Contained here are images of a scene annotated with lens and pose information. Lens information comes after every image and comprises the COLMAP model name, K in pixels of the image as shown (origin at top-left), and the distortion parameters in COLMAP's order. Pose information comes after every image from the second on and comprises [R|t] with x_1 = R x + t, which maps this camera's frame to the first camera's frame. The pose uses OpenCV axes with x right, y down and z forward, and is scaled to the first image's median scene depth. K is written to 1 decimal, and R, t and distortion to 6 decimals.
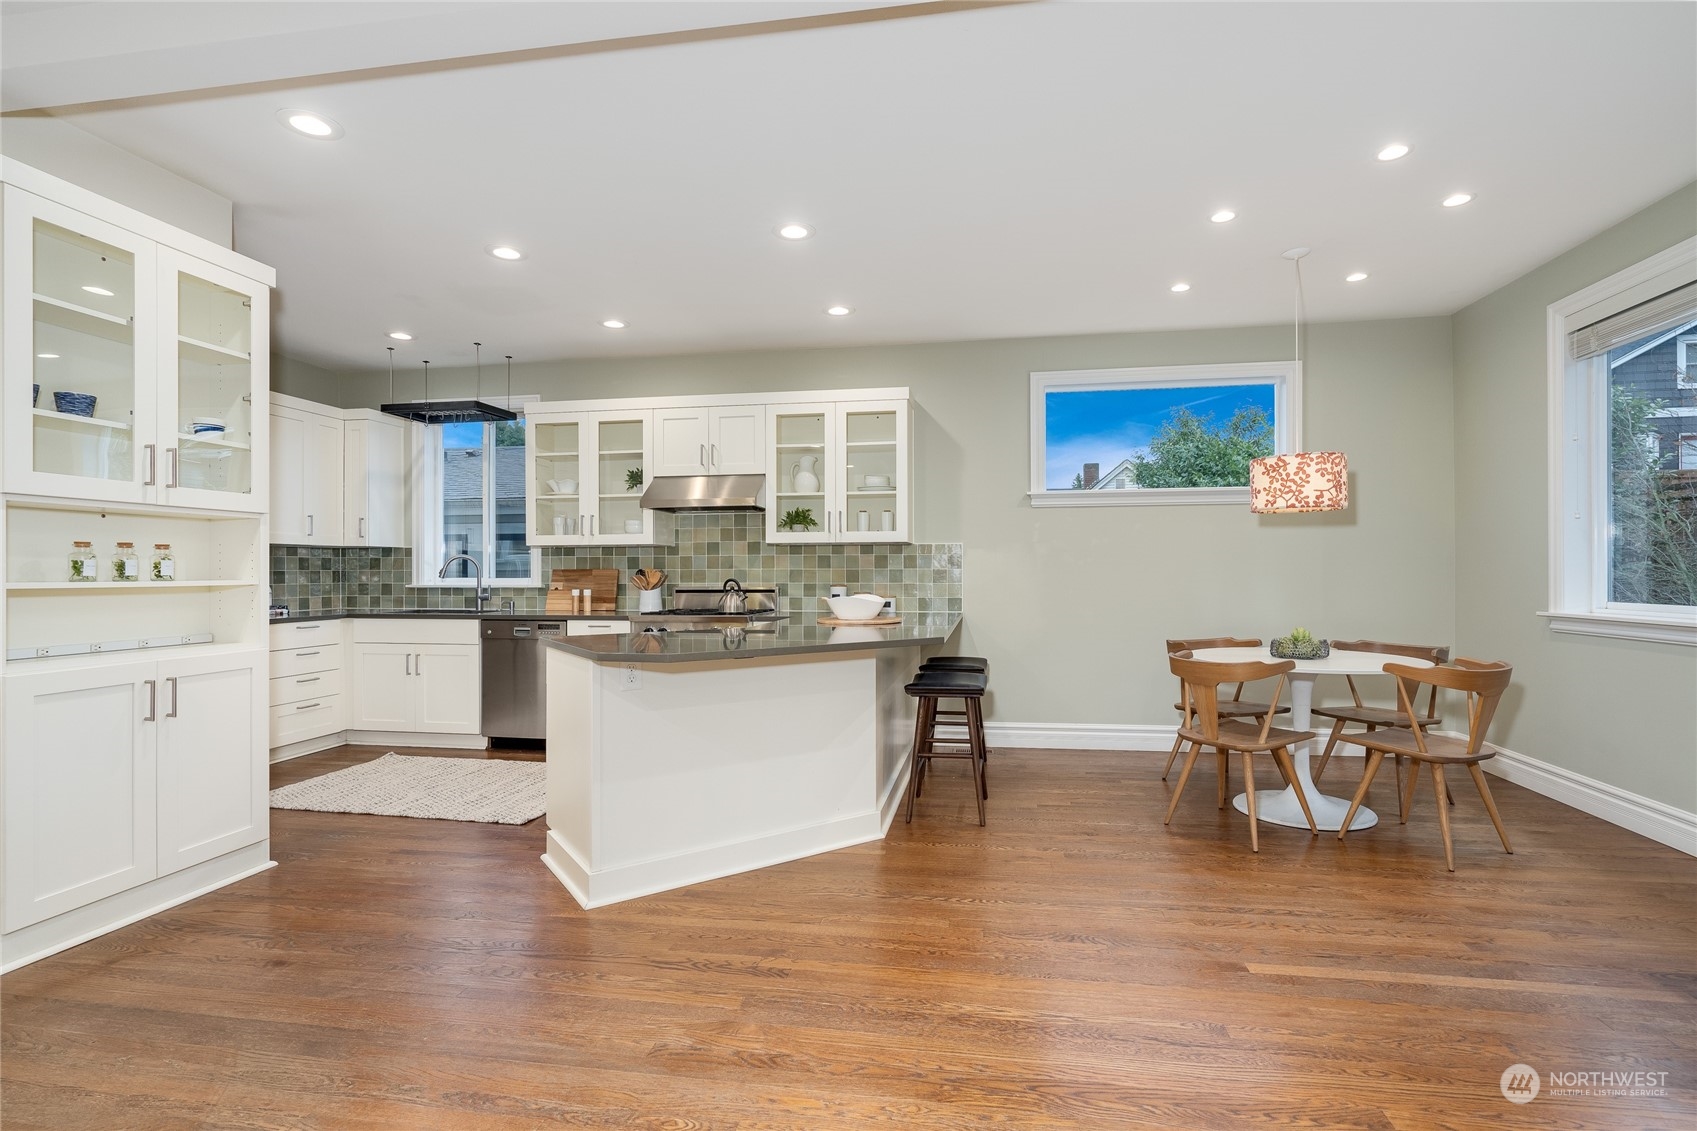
lens RADIAL K [[789.5, 0, 913.7], [0, 789.5, 567.8], [0, 0, 1]] dist [-0.000041, 0.000506]
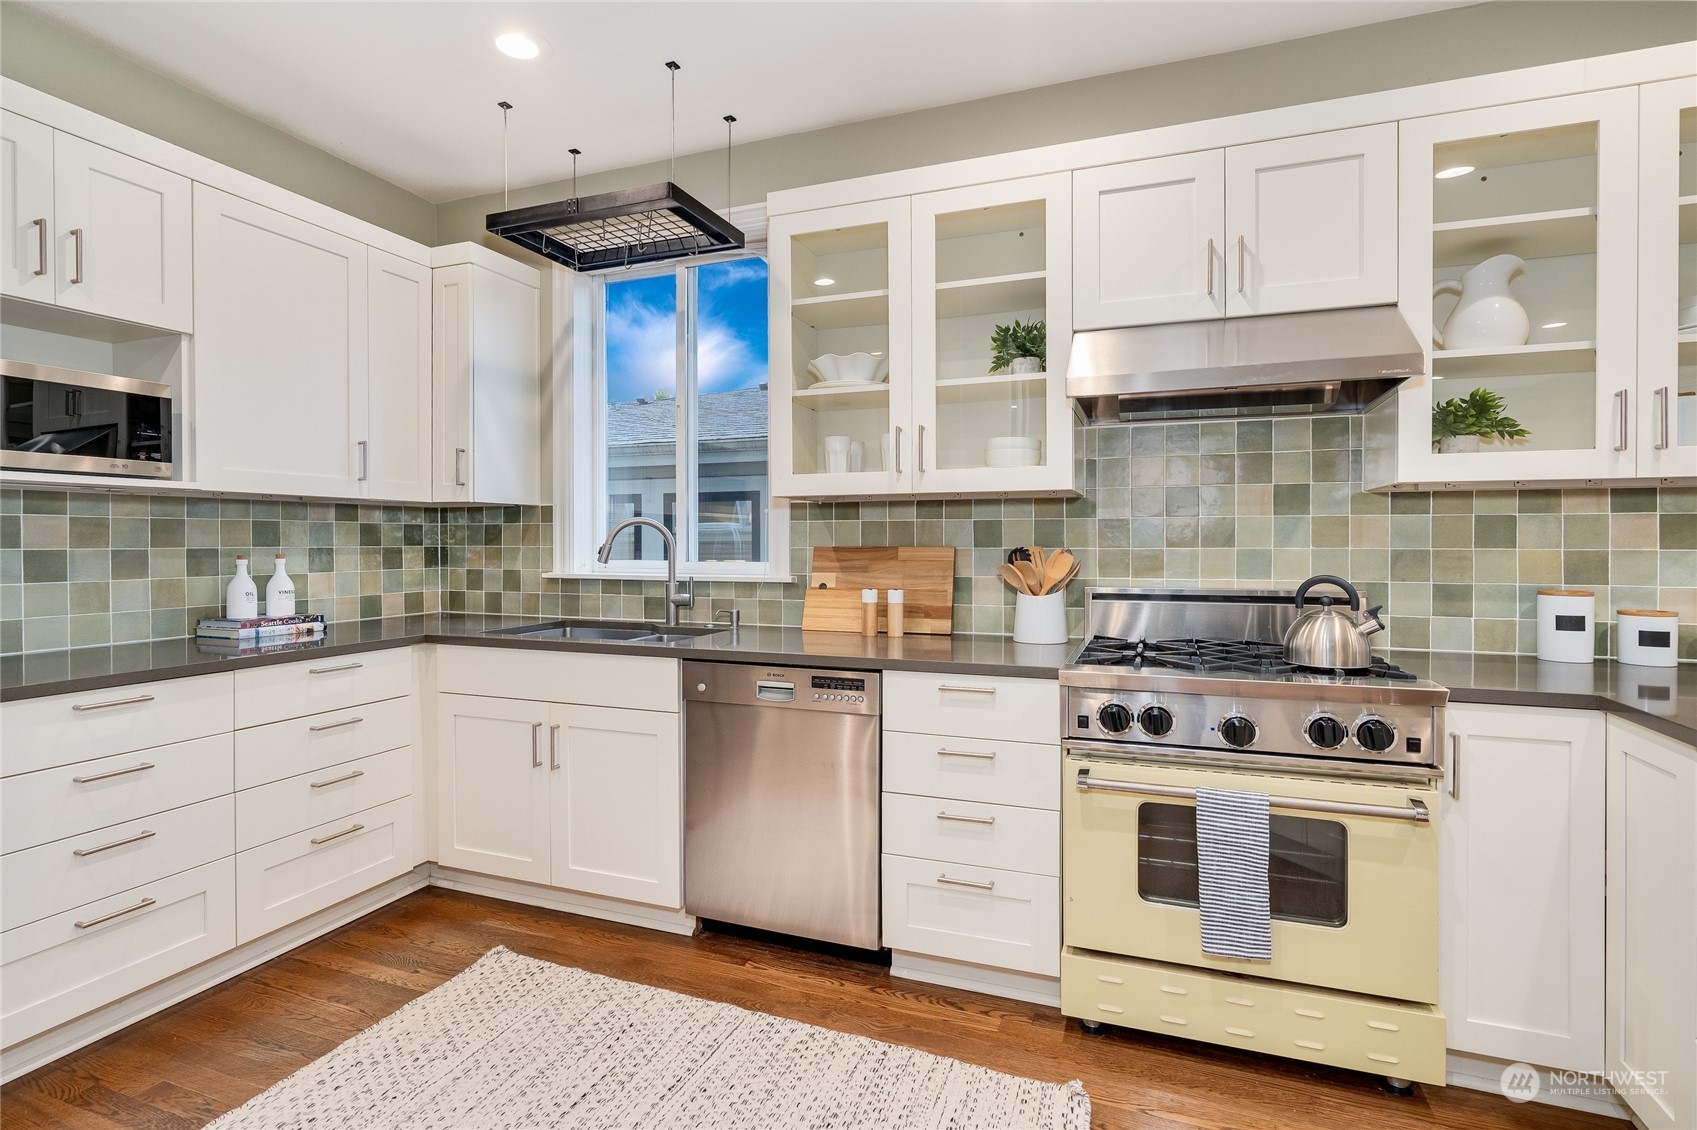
lens RADIAL K [[928.9, 0, 1038.9], [0, 928.9, 541.3], [0, 0, 1]] dist [-0.002615, -0.001005]
pose [[0.994576, 0.001415, -0.104005, -0.256394], [-0.001139, 0.999996, 0.002721, -0.002882], [0.104008, -0.002588, 0.994573, 0.434065]]
